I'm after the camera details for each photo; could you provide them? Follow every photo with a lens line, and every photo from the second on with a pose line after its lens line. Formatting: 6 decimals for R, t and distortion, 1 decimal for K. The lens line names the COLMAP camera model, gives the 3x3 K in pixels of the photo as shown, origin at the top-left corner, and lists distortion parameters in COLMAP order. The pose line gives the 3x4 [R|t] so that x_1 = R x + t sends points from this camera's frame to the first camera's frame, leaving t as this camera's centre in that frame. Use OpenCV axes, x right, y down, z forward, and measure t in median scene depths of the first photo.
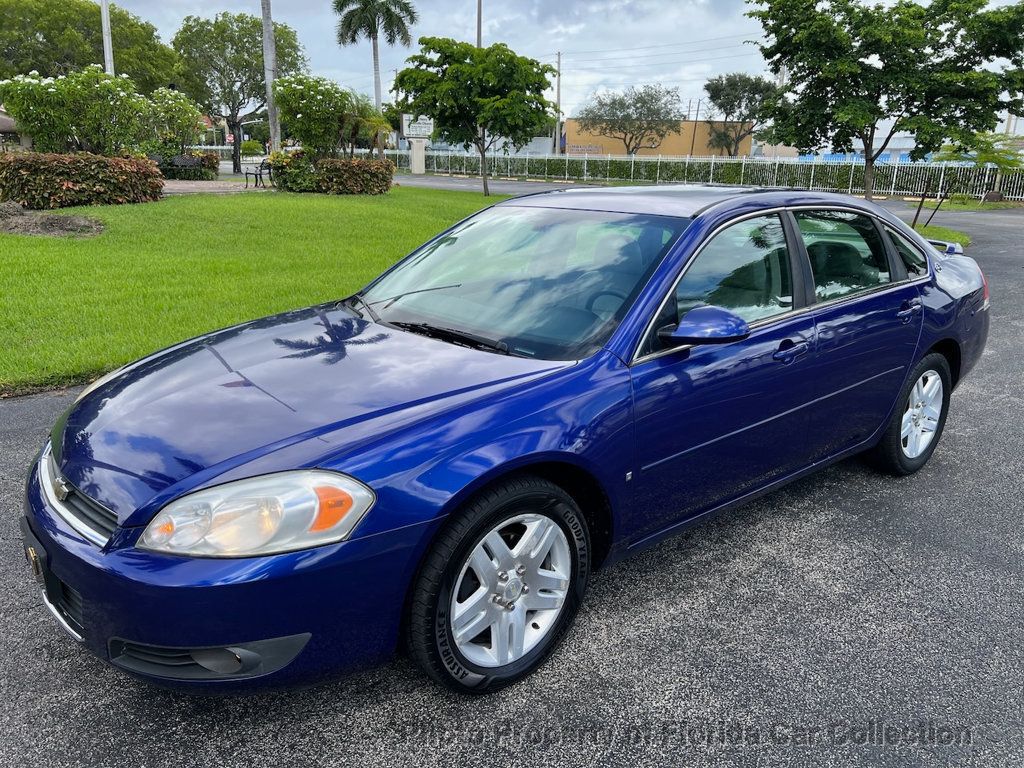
lens RADIAL K [[773.1, 0, 510.1], [0, 773.1, 389.5], [0, 0, 1]] dist [0.034370, -0.039572]
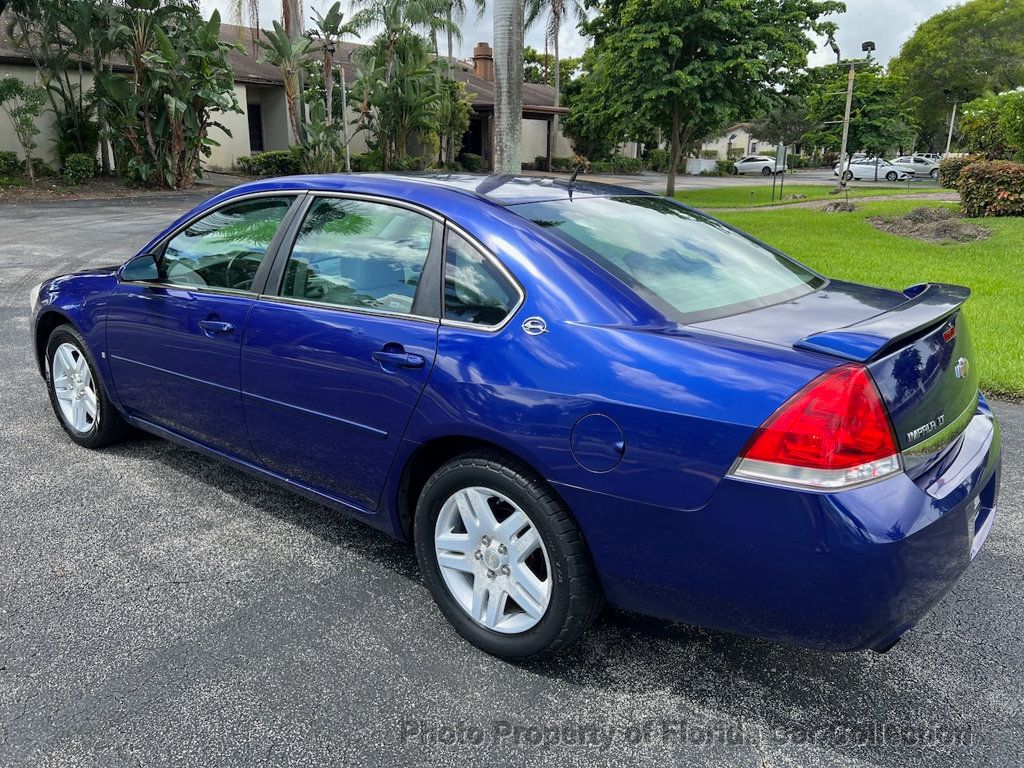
lens RADIAL K [[773.1, 0, 516.7], [0, 773.1, 386.9], [0, 0, 1]] dist [0.034370, -0.039572]
pose [[0.189070, 0.263413, -0.945974, 0.222173], [-0.286247, 0.936295, 0.203506, -0.046030], [0.939316, 0.232305, 0.252427, 0.177697]]
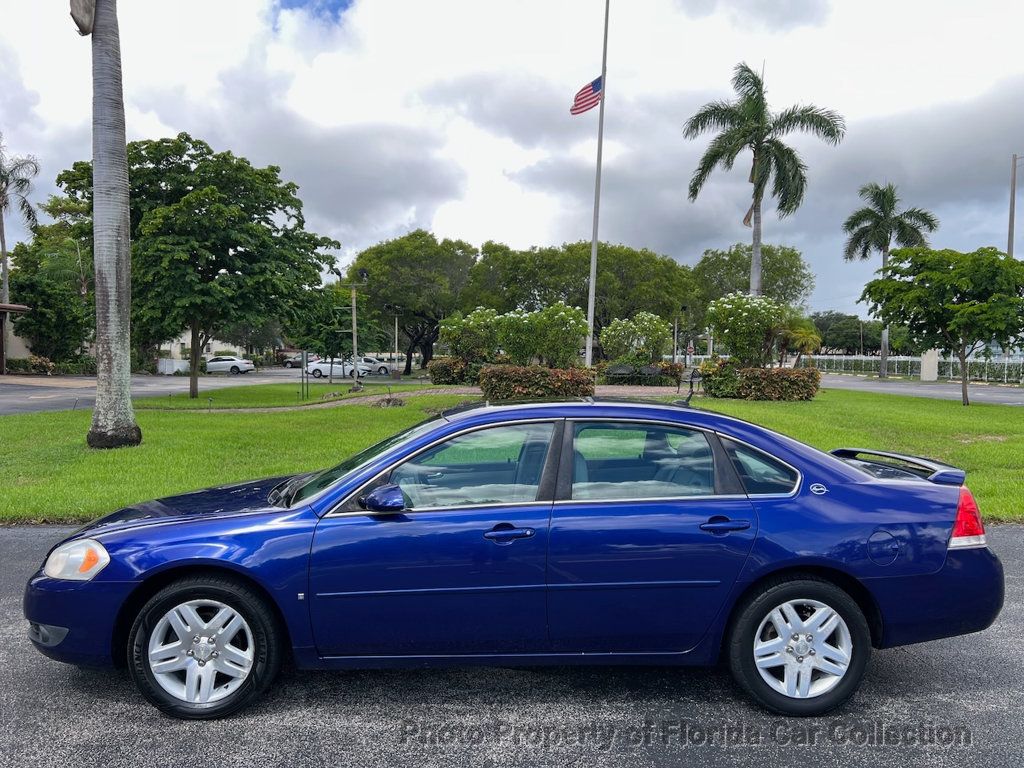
lens RADIAL K [[773.1, 0, 517.2], [0, 773.1, 389.3], [0, 0, 1]] dist [0.034370, -0.039572]
pose [[0.785372, 0.011842, -0.618911, 0.172911], [-0.169572, 0.965688, -0.196704, -0.005185], [0.595345, 0.259436, 0.760432, 0.008107]]
